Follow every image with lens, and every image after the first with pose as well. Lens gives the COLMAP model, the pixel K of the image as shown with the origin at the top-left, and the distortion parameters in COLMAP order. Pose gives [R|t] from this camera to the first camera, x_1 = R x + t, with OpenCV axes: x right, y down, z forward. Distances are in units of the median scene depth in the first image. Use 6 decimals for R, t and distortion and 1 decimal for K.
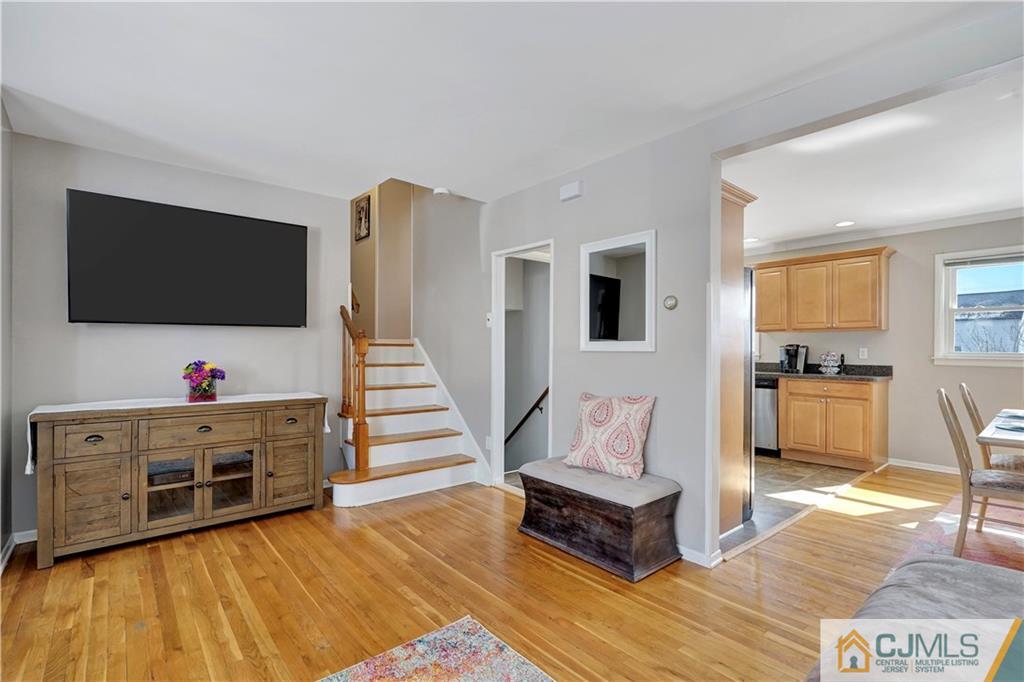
lens RADIAL K [[477.2, 0, 512.2], [0, 477.2, 346.8], [0, 0, 1]] dist [-0.008279, 0.002974]
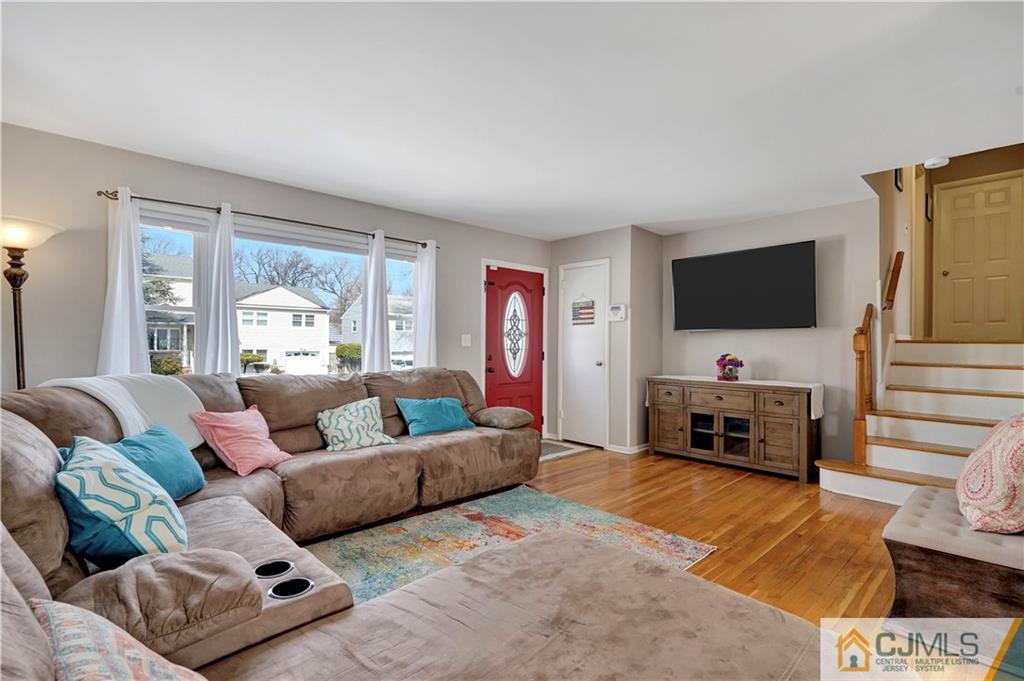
lens RADIAL K [[477.2, 0, 512.4], [0, 477.2, 340.0], [0, 0, 1]] dist [-0.008279, 0.002974]
pose [[0.051976, -0.012610, -0.998569, 0.570165], [-0.002934, 0.999914, -0.012780, 0.005388], [0.998644, 0.003594, 0.051934, 0.173862]]
